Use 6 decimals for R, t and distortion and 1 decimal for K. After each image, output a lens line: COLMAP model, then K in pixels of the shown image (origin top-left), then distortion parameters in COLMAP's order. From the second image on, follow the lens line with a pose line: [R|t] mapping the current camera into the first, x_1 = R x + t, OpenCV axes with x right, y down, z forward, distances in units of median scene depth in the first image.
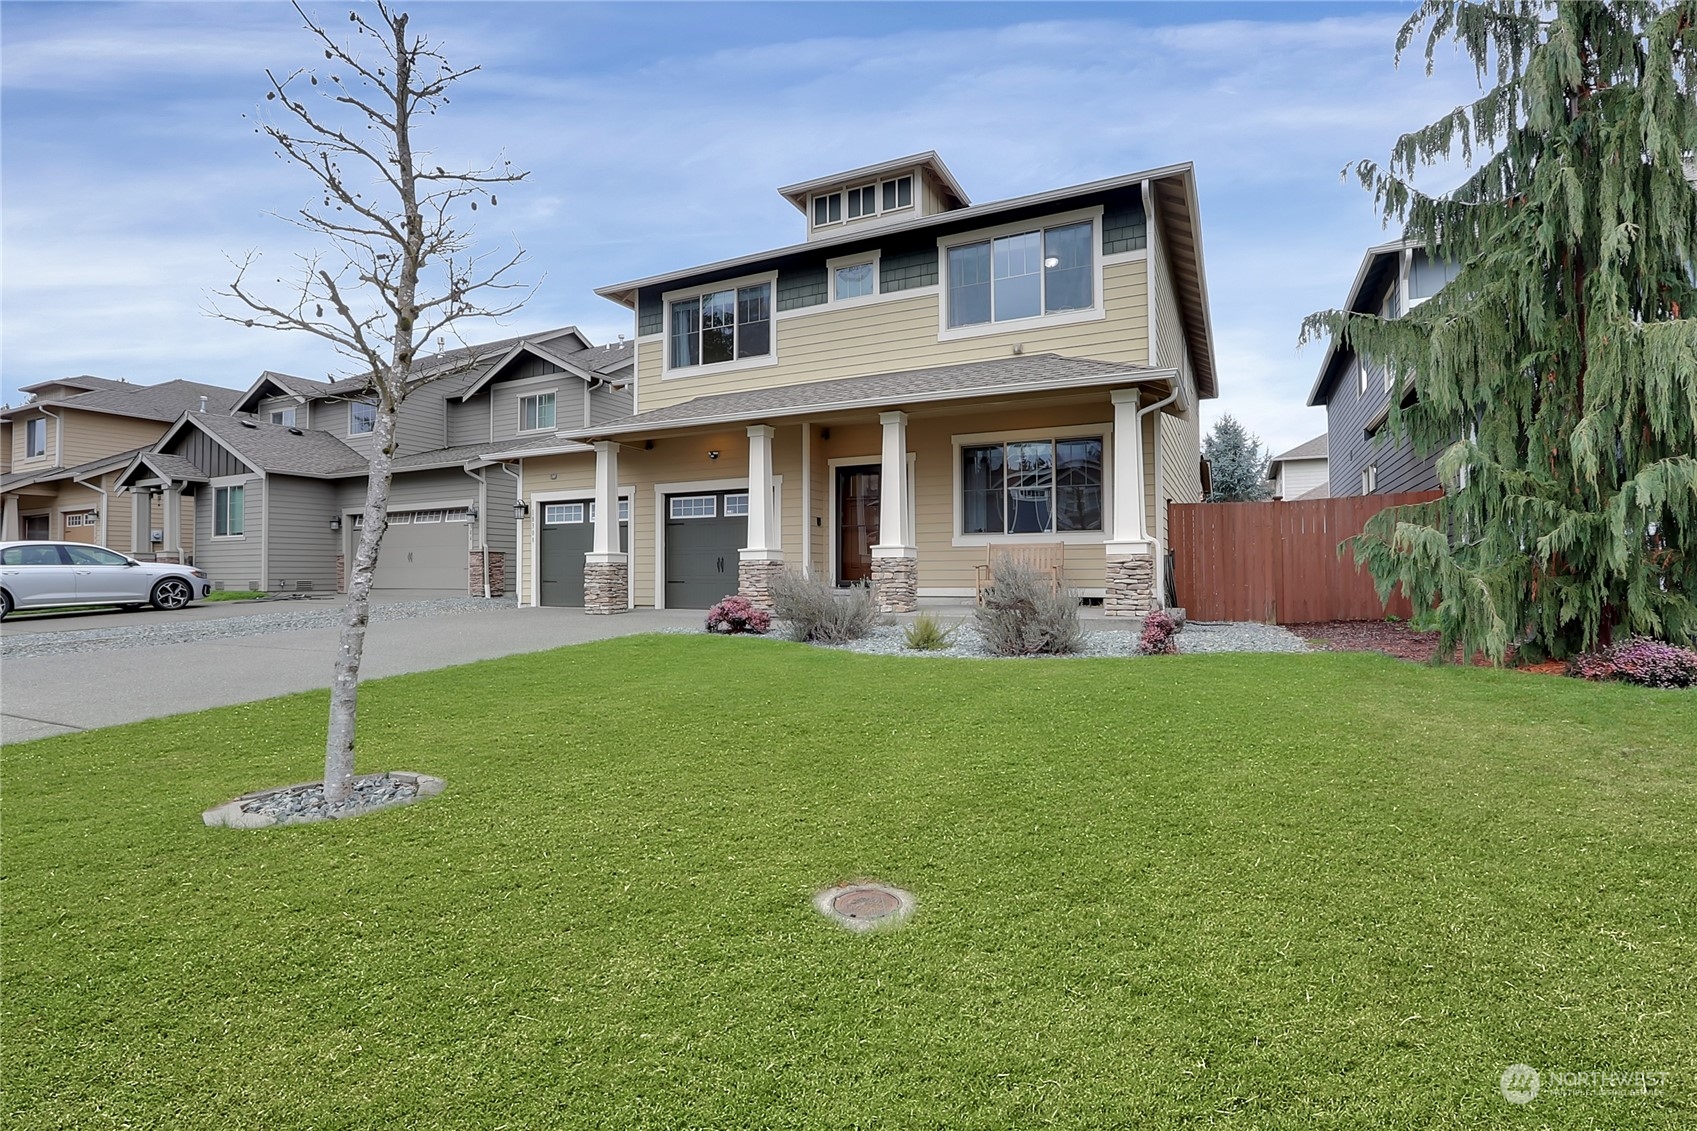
lens RADIAL K [[801.9, 0, 857.7], [0, 801.9, 560.9], [0, 0, 1]] dist [-0.014109, 0.001046]
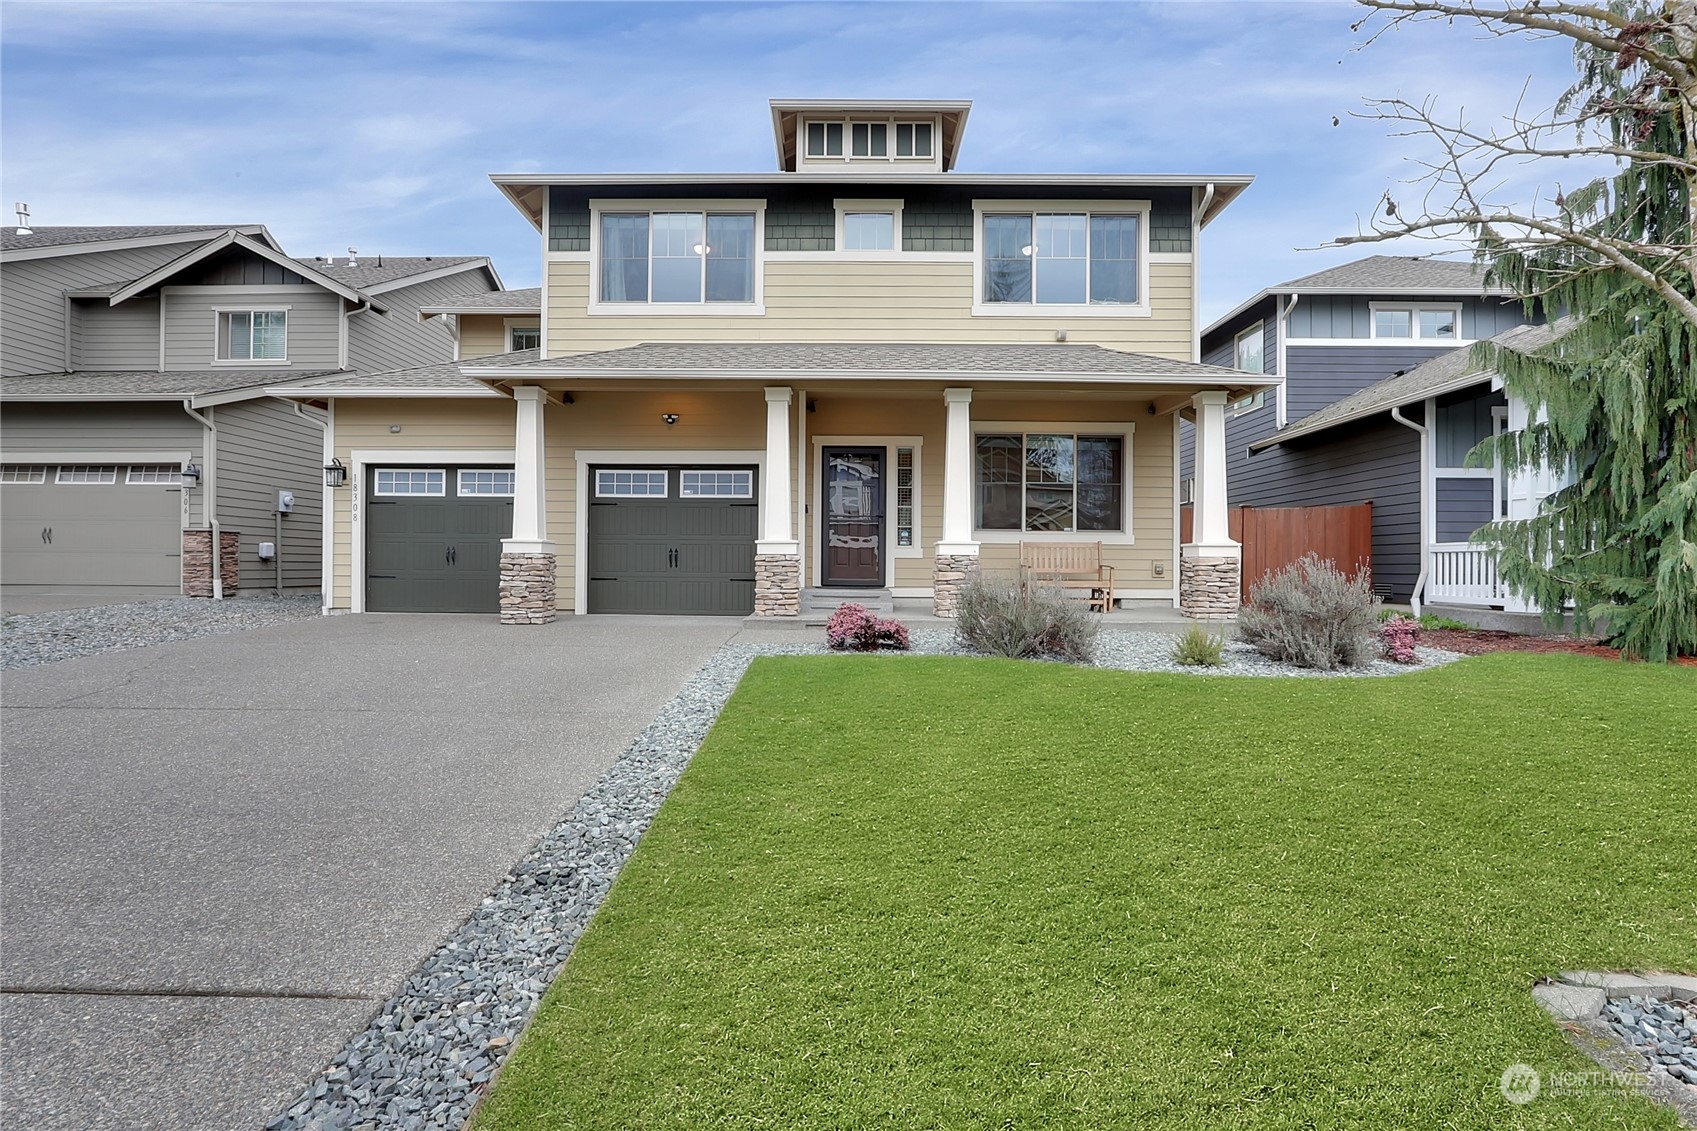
lens RADIAL K [[801.9, 0, 852.3], [0, 801.9, 569.5], [0, 0, 1]] dist [-0.014109, 0.001046]
pose [[0.902489, 0.009165, 0.430616, -0.368189], [-0.018681, 0.999666, 0.017875, -0.001503], [-0.430309, -0.024176, 0.902358, 0.214814]]
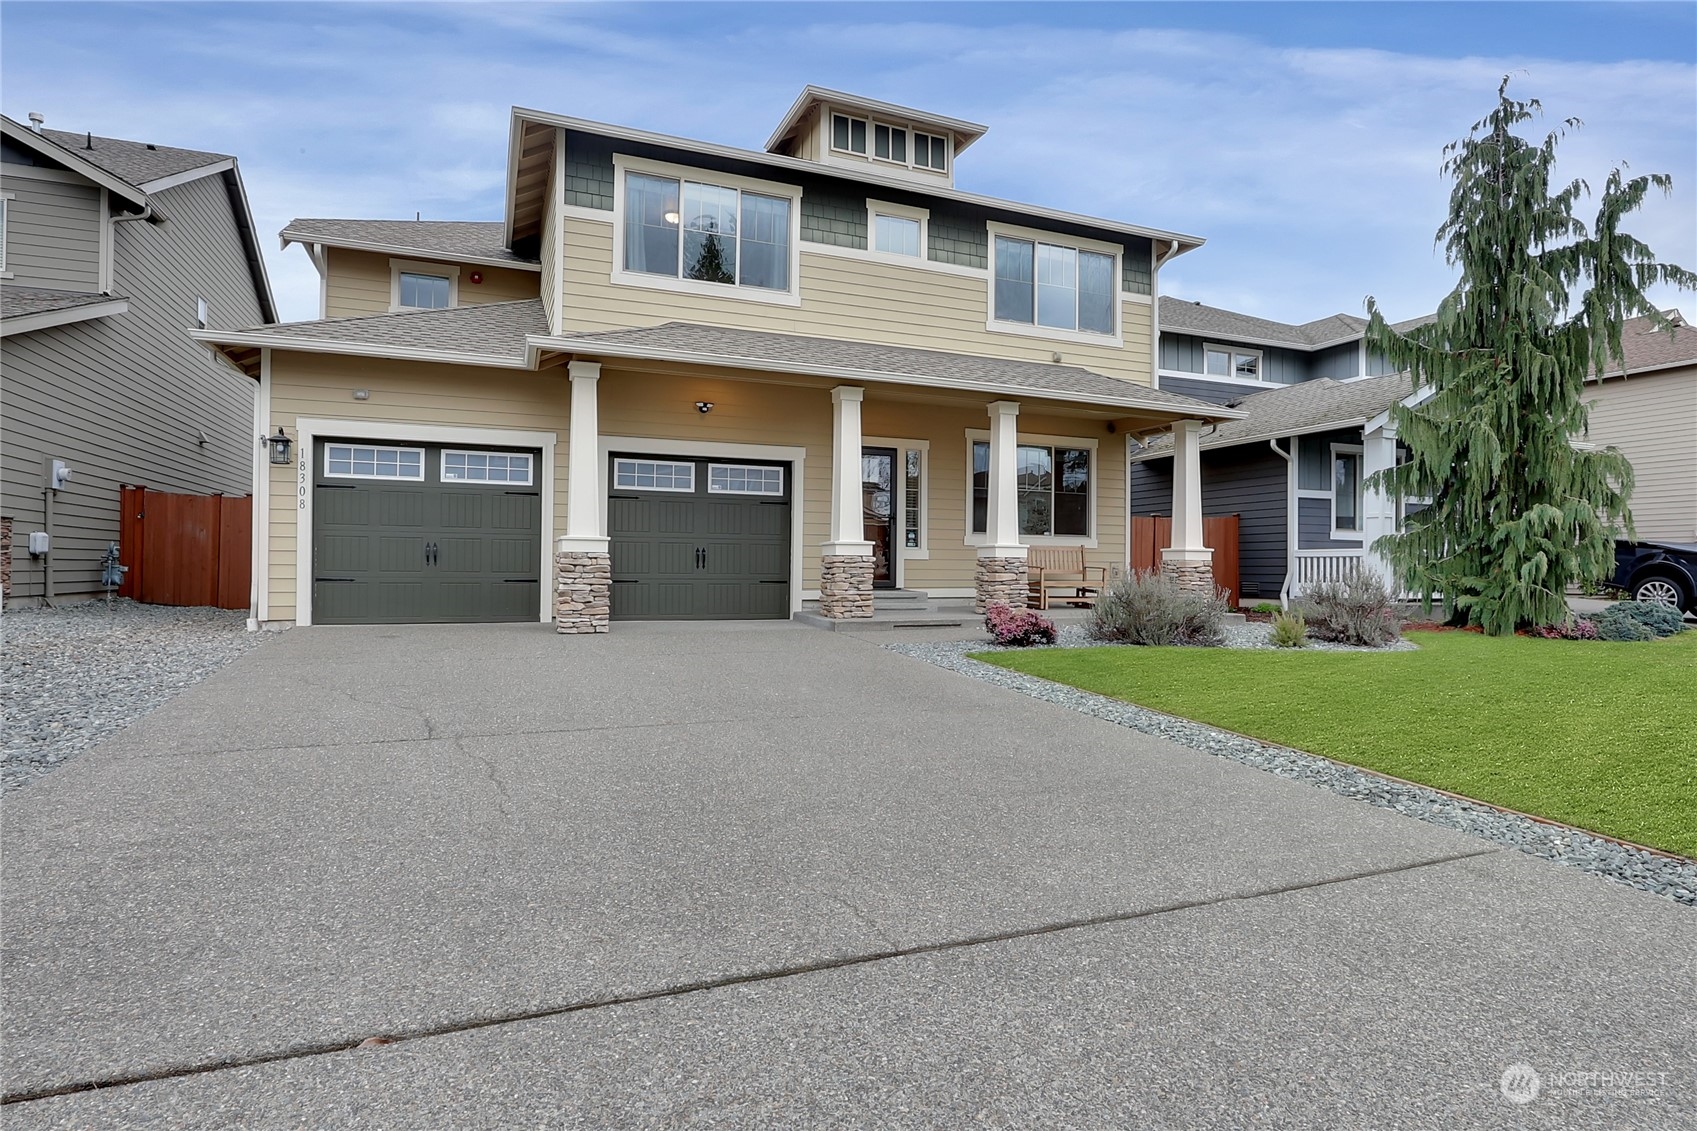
lens RADIAL K [[896.5, 0, 863.4], [0, 896.5, 566.3], [0, 0, 1]] dist [-0.015555, 0.002089]
pose [[0.659109, 0.012719, 0.751940, -0.716937], [-0.024757, 0.999682, 0.004792, 0.004589], [-0.751640, -0.021774, 0.659214, 0.364418]]
